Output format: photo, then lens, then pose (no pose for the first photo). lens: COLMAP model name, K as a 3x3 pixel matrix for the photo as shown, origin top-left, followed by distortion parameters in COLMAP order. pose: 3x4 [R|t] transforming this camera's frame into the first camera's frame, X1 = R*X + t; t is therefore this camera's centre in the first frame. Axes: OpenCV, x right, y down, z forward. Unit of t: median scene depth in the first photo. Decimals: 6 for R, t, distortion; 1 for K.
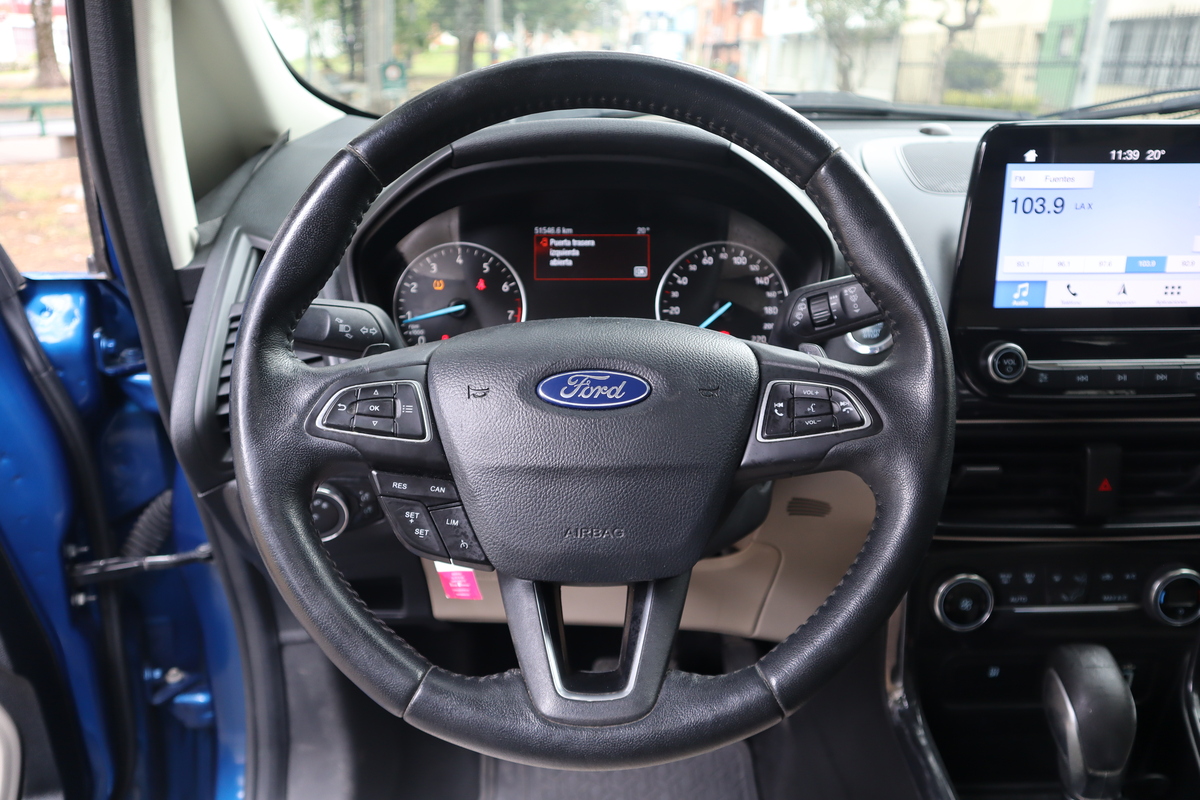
lens RADIAL K [[960.4, 0, 598.1], [0, 960.4, 392.7], [0, 0, 1]] dist [-0.059001, 0.029580]
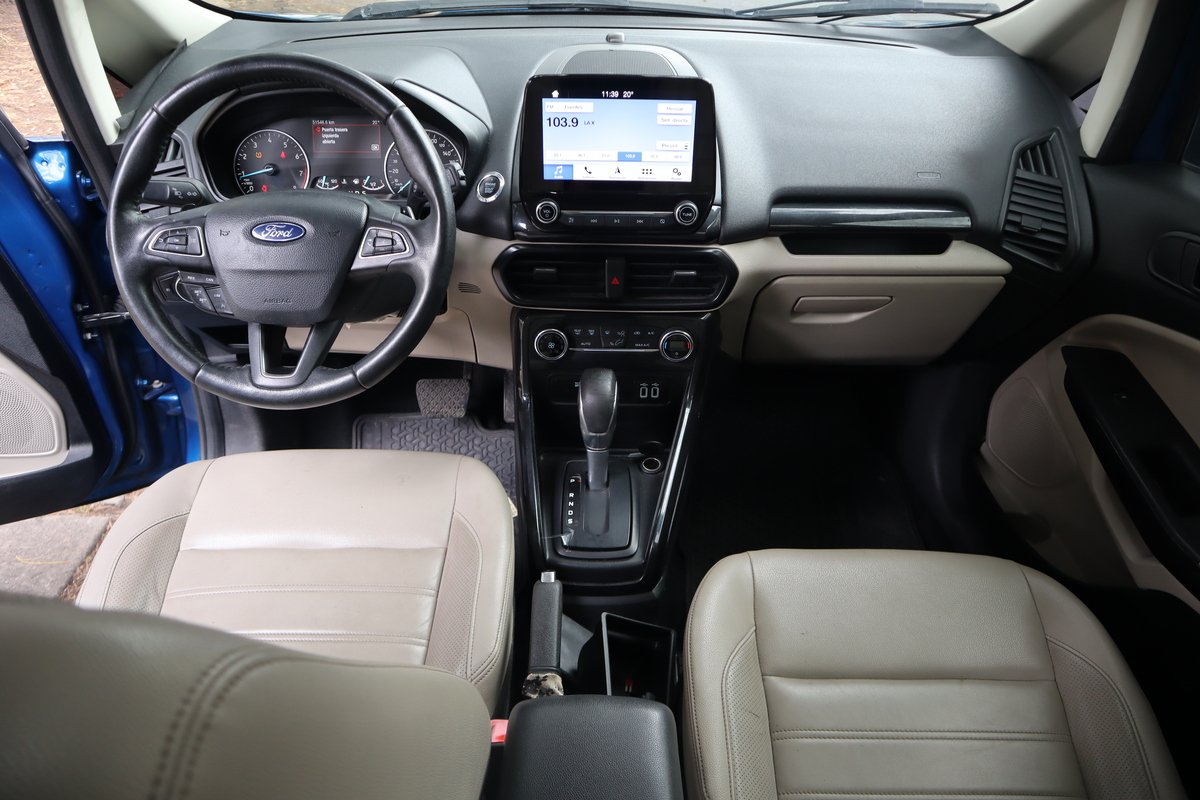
lens RADIAL K [[865.7, 0, 608.2], [0, 865.7, 403.2], [0, 0, 1]] dist [-0.104189, 0.064964]
pose [[0.999584, 0.025322, -0.013807, 0.487616], [-0.020825, 0.964870, 0.261903, -0.094046], [0.019954, -0.261506, 0.964995, -0.556624]]
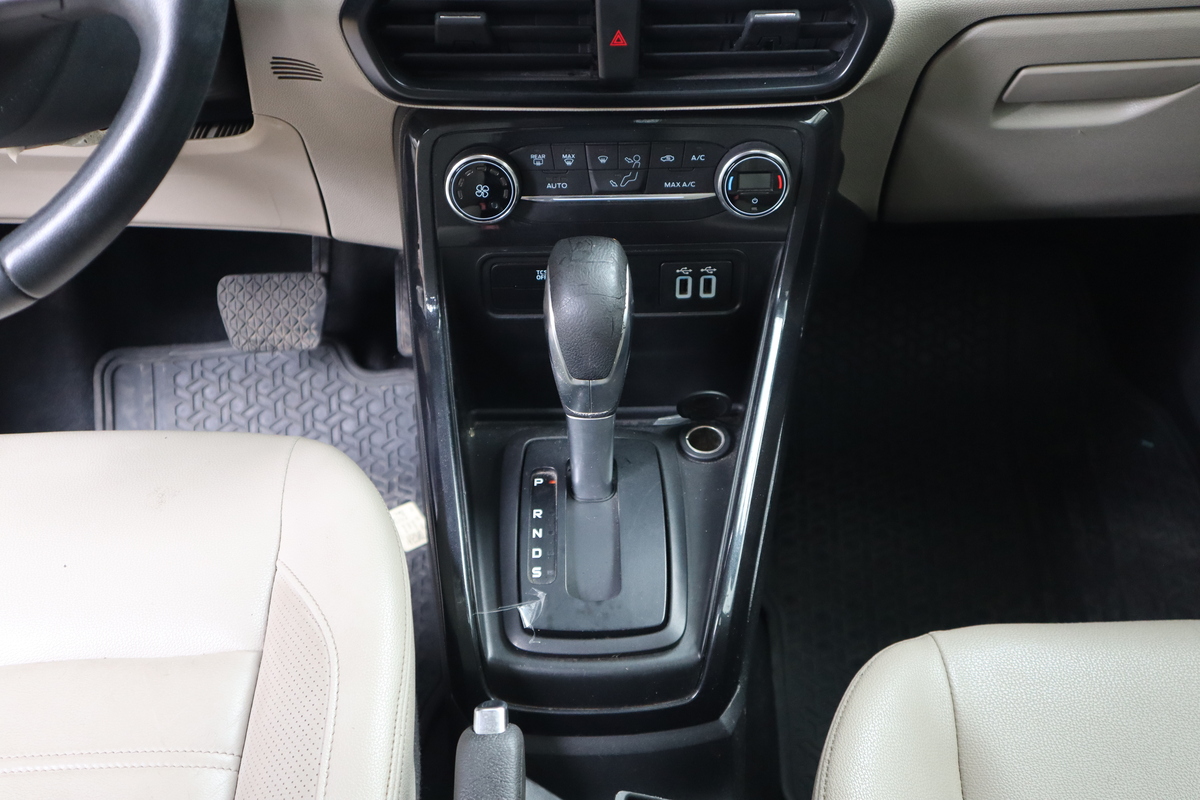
lens RADIAL K [[1373.2, 0, 623.9], [0, 1373.2, 396.3], [0, 0, 1]] dist [0.000948, 0.000000]
pose [[0.999920, -0.006674, 0.010759, 0.465539], [0.002839, 0.946339, 0.323165, 0.007549], [-0.012339, -0.323108, 0.946282, -0.167753]]
